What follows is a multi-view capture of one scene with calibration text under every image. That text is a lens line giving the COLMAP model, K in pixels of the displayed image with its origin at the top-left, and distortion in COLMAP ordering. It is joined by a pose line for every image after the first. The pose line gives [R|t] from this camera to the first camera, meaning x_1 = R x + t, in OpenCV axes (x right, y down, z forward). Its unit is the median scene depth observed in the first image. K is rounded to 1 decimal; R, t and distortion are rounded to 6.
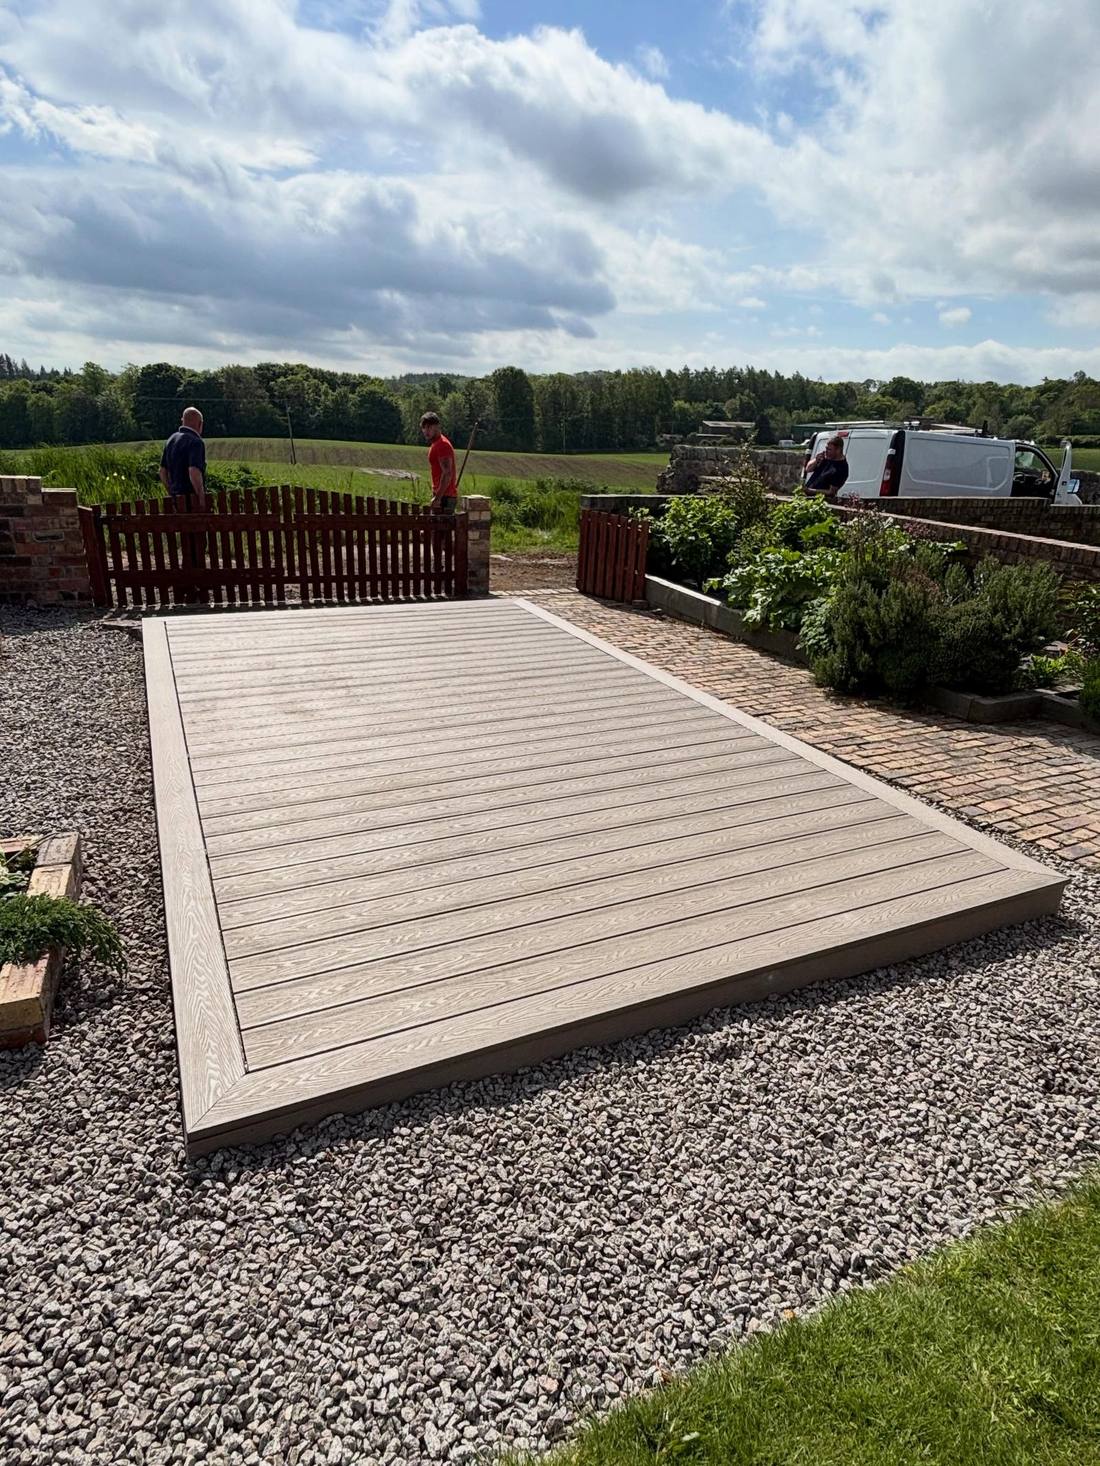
lens RADIAL K [[850.1, 0, 550.0], [0, 850.1, 733.0], [0, 0, 1]] dist [-0.000060, -0.000307]
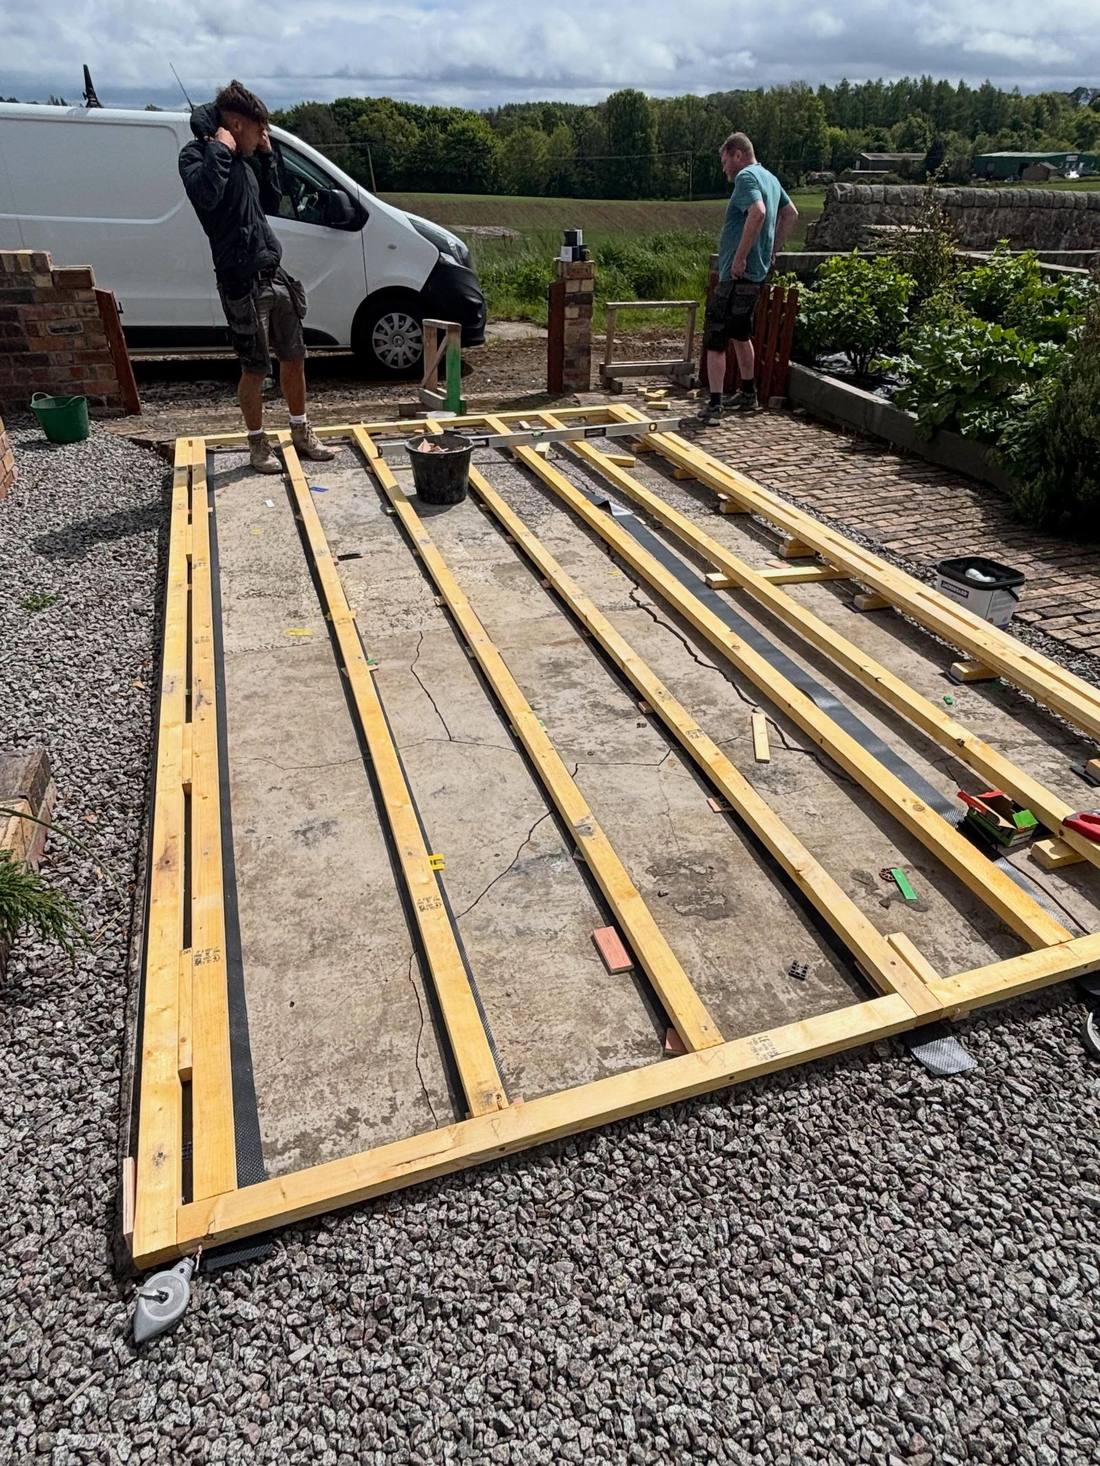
lens RADIAL K [[913.7, 0, 550.0], [0, 913.7, 733.0], [0, 0, 1]] dist [-0.030615, 0.012806]
pose [[0.992831, 0.034020, -0.114585, 0.001774], [-0.009111, 0.977392, 0.211241, -0.035155], [0.119181, -0.208682, 0.970694, 0.116571]]
